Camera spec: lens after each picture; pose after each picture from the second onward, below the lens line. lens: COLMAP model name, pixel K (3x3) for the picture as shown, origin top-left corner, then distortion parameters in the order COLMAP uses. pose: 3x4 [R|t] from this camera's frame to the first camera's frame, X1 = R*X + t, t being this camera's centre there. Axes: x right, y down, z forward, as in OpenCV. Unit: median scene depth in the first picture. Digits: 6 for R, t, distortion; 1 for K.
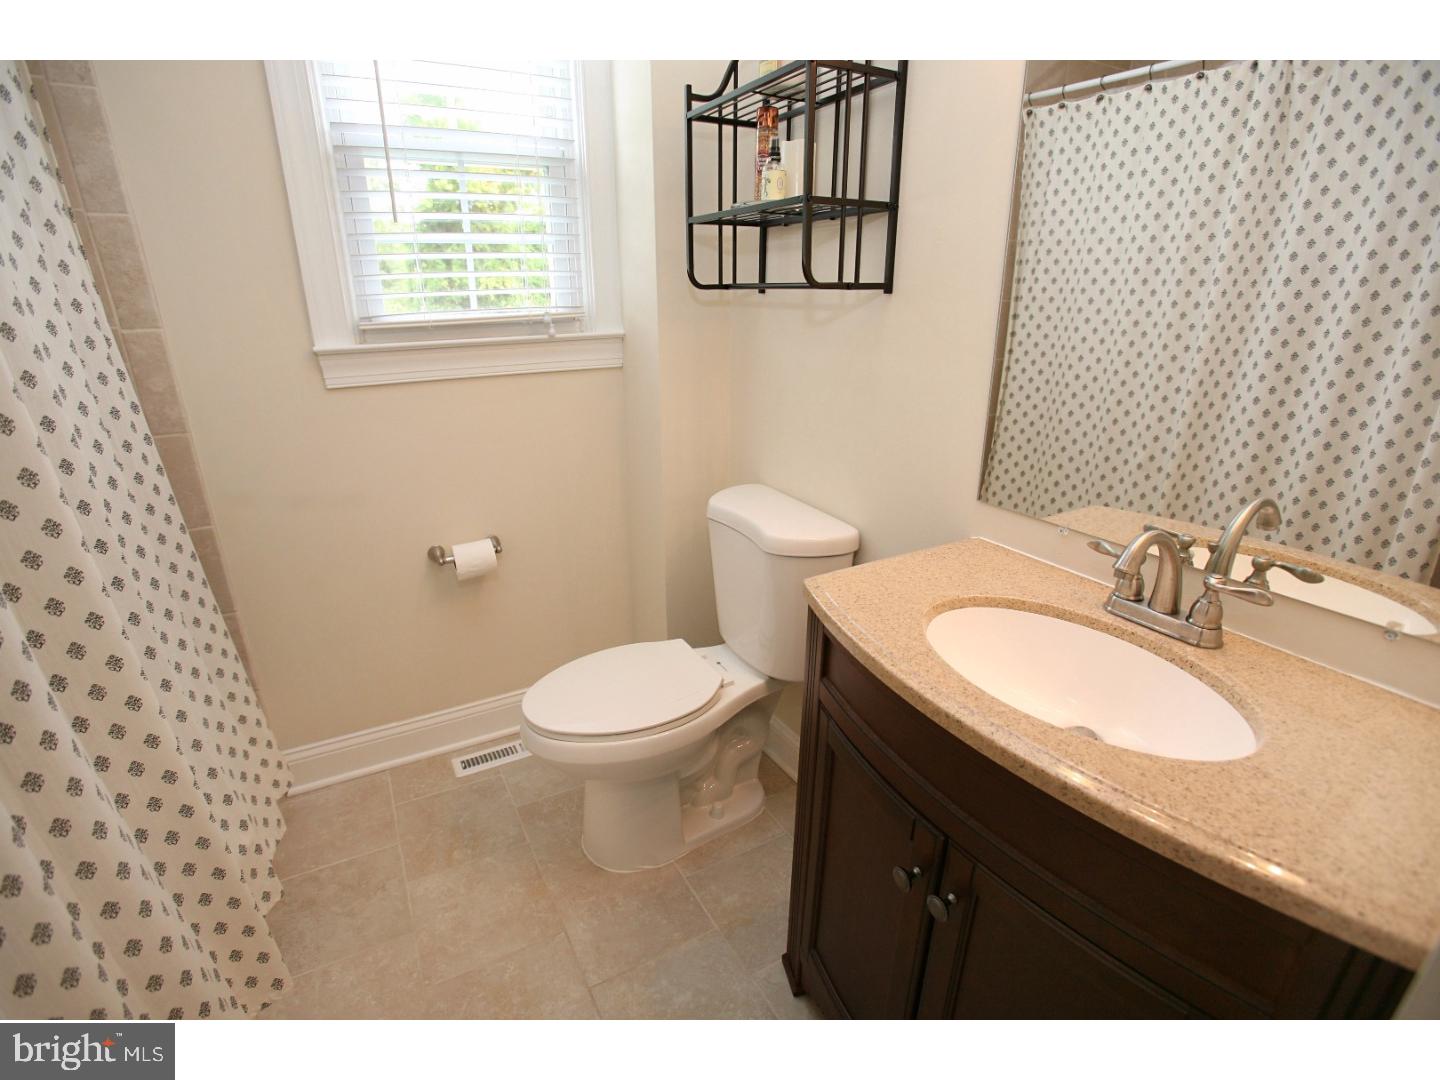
lens RADIAL K [[690.0, 0, 712.6], [0, 690.0, 525.0], [0, 0, 1]] dist [-0.084622, 0.044628]
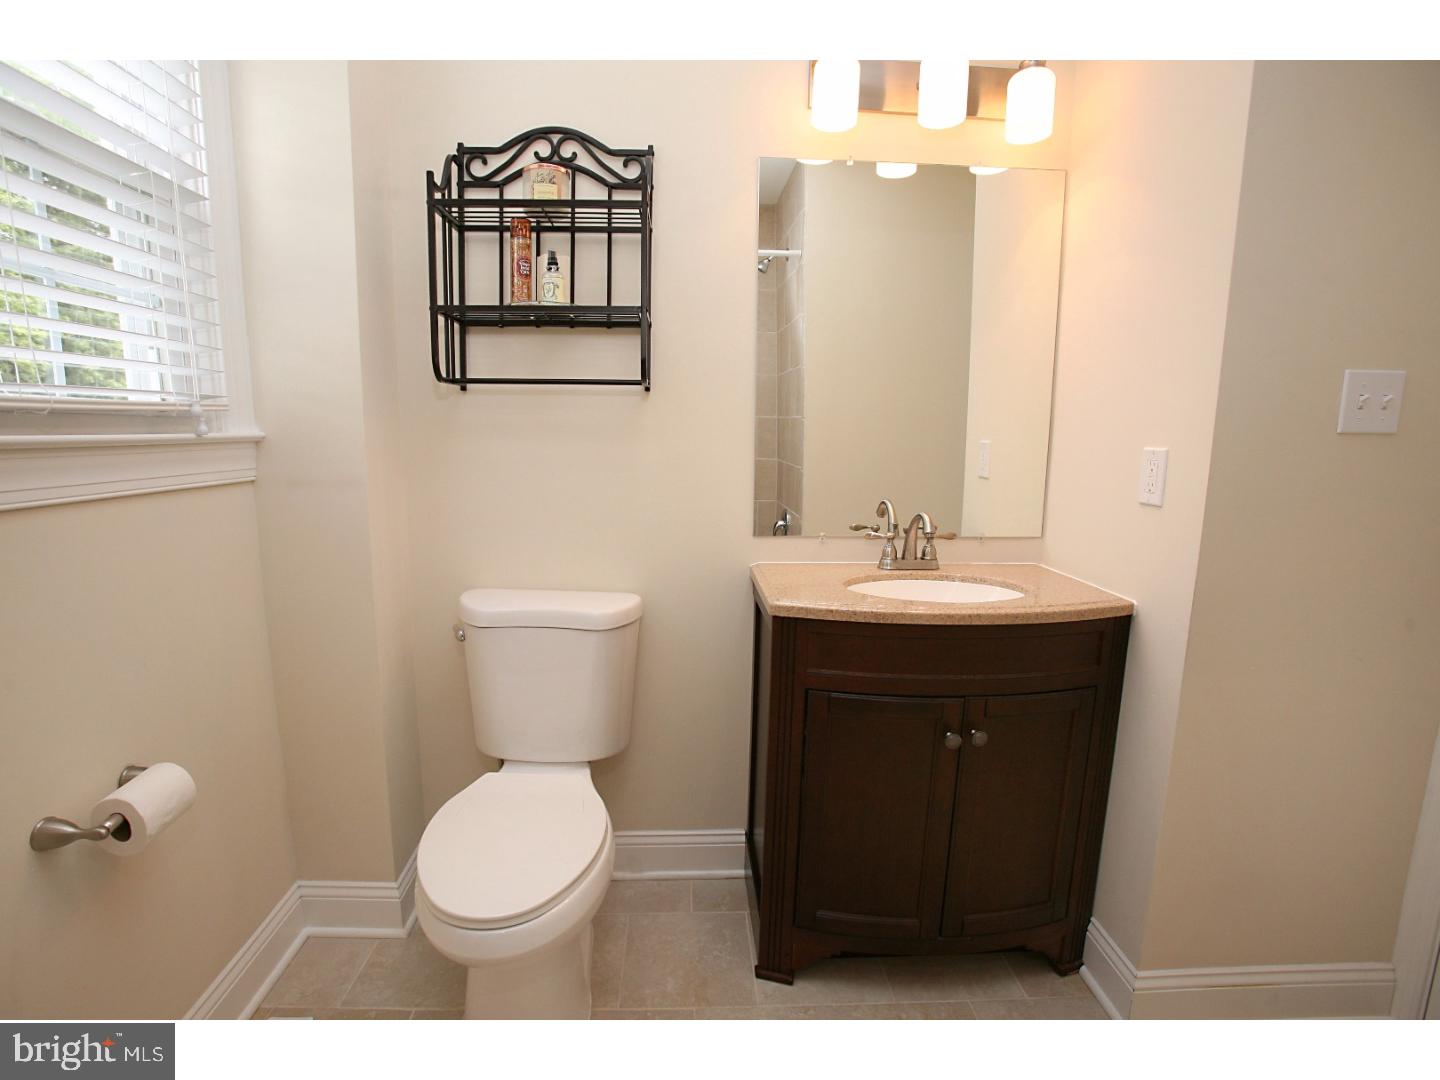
lens RADIAL K [[690.0, 0, 712.6], [0, 690.0, 525.0], [0, 0, 1]] dist [-0.084622, 0.044628]
pose [[0.463344, -0.116517, 0.878485, -0.637464], [0.275414, 0.961161, -0.017780, -0.040376], [-0.842294, 0.250186, 0.477439, 0.292965]]
